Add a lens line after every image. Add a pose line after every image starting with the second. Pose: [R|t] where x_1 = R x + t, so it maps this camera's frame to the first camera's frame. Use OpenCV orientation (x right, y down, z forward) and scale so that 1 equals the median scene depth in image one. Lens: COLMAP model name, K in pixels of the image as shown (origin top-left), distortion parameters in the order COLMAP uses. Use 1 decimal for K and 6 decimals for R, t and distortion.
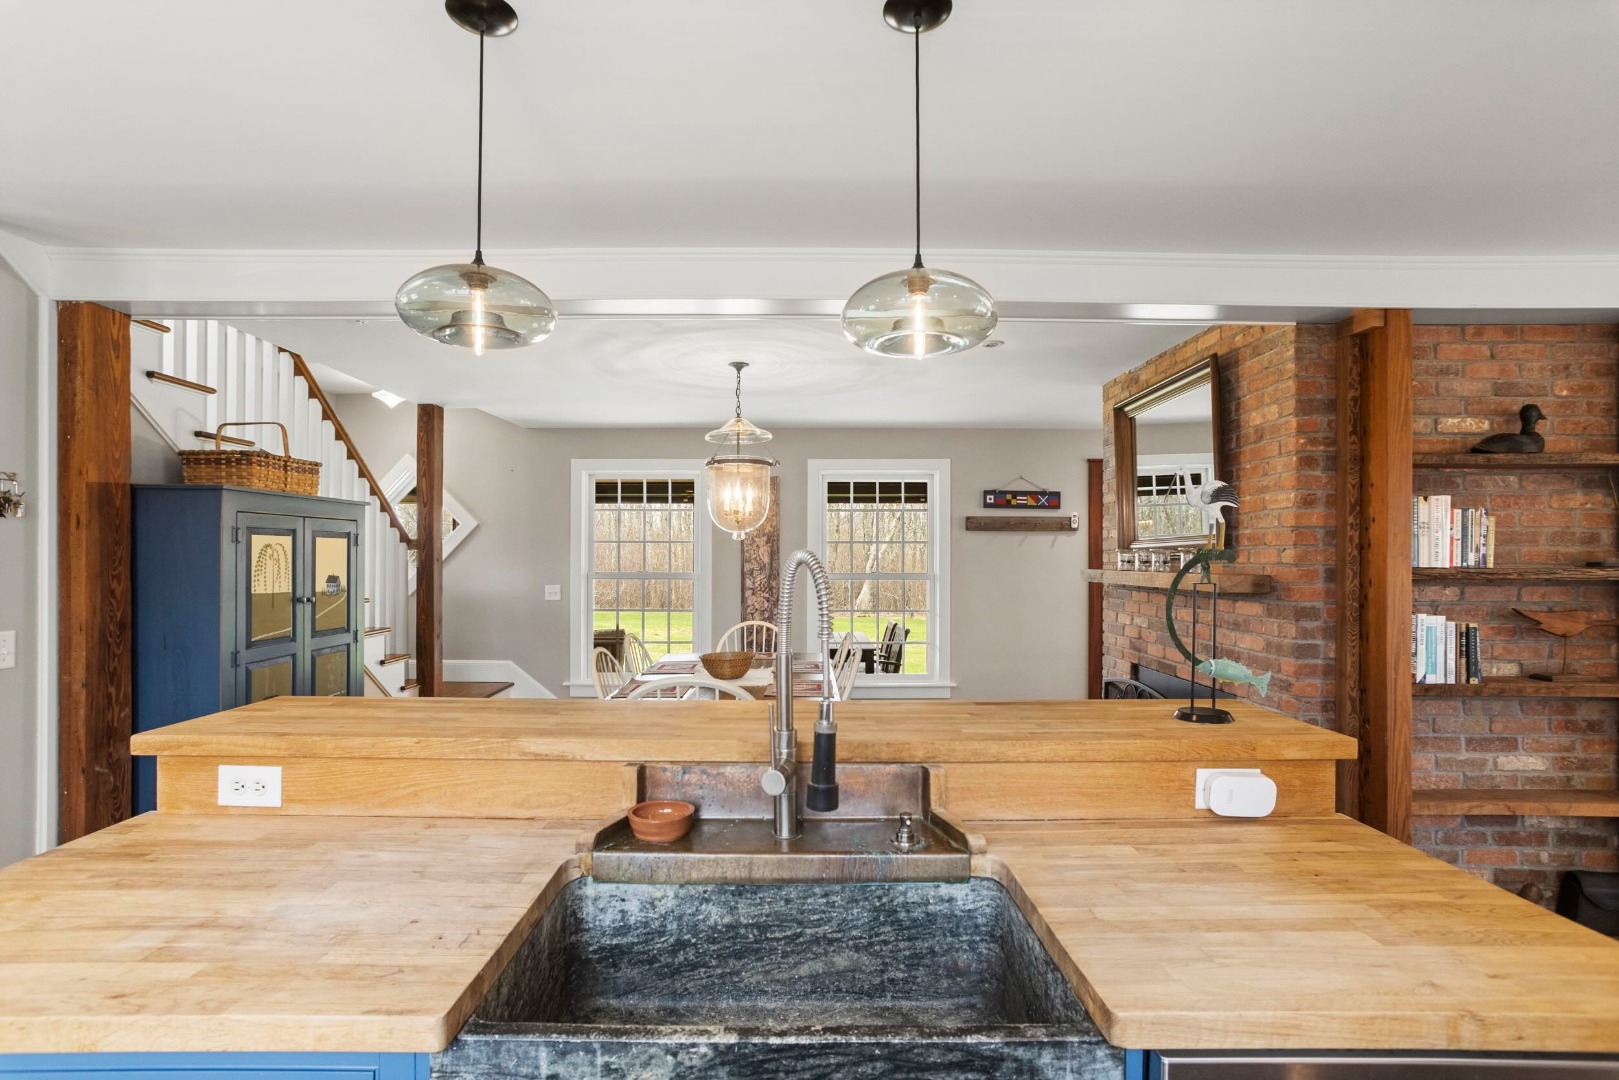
lens RADIAL K [[804.3, 0, 807.1], [0, 804.3, 551.0], [0, 0, 1]] dist [-0.000756, -0.000025]
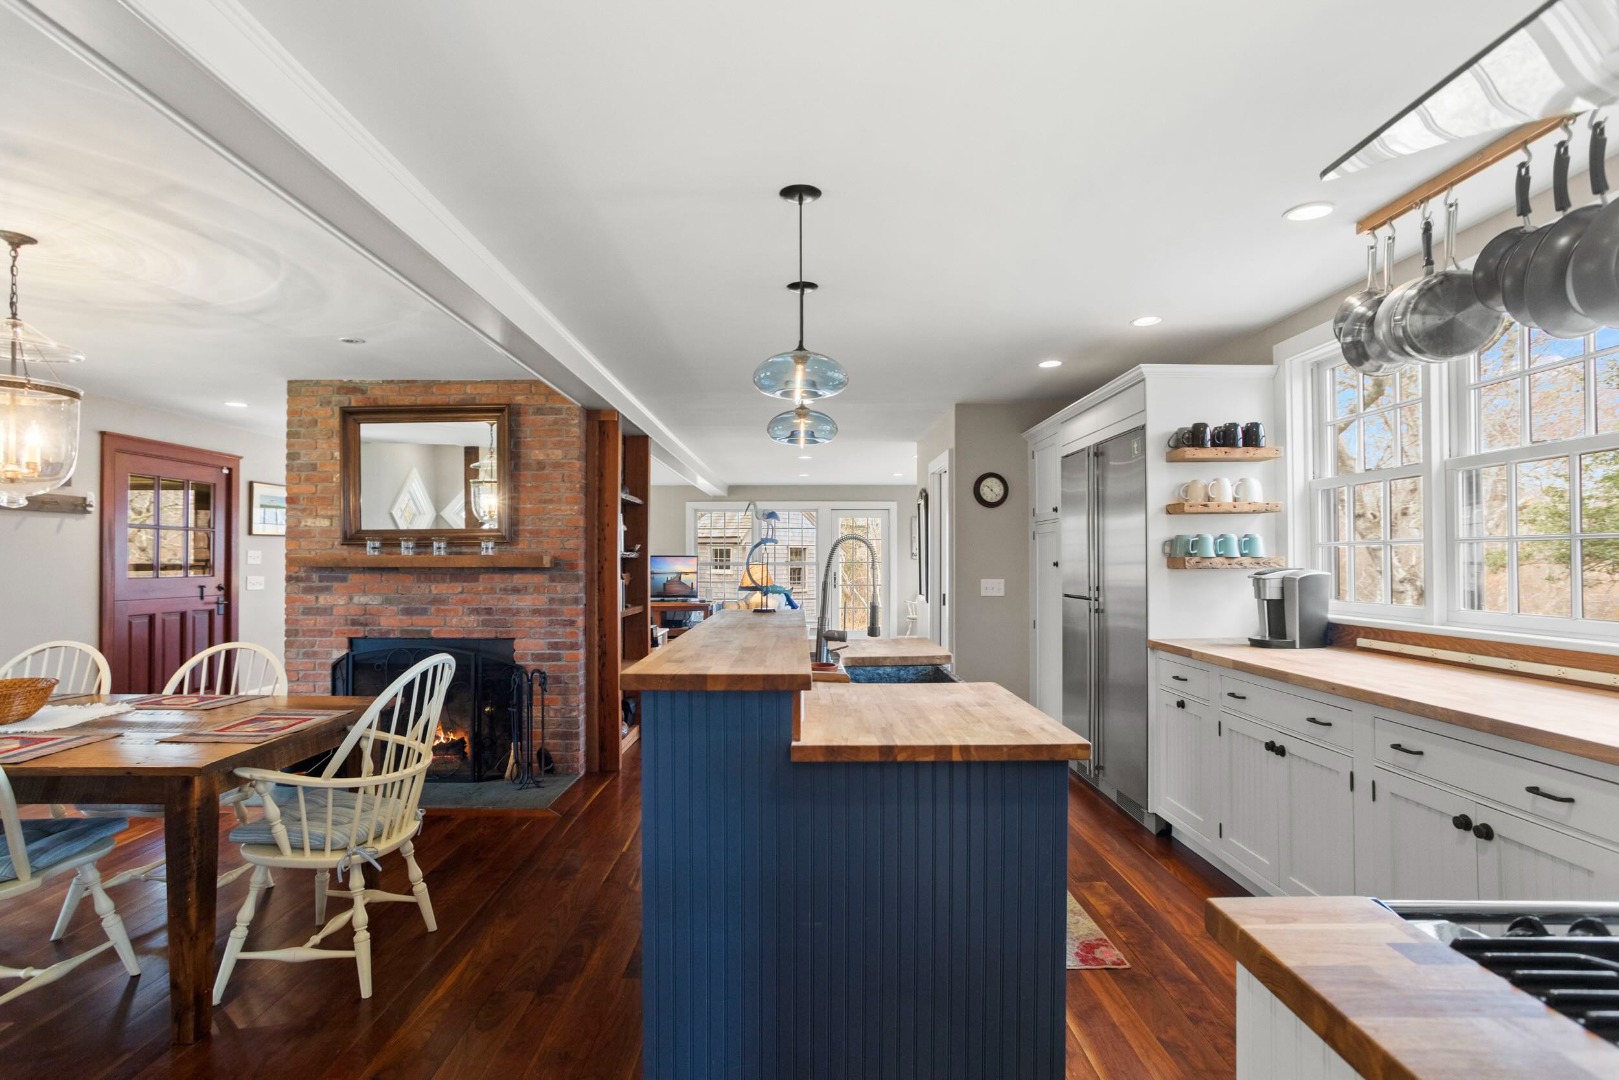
lens RADIAL K [[804.3, 0, 805.0], [0, 804.3, 548.4], [0, 0, 1]] dist [-0.000756, -0.000025]
pose [[0.004882, 0.014298, 0.999886, -0.982935], [-0.008402, 0.999863, -0.014257, 0.032636], [-0.999953, -0.008332, 0.005001, 0.480537]]
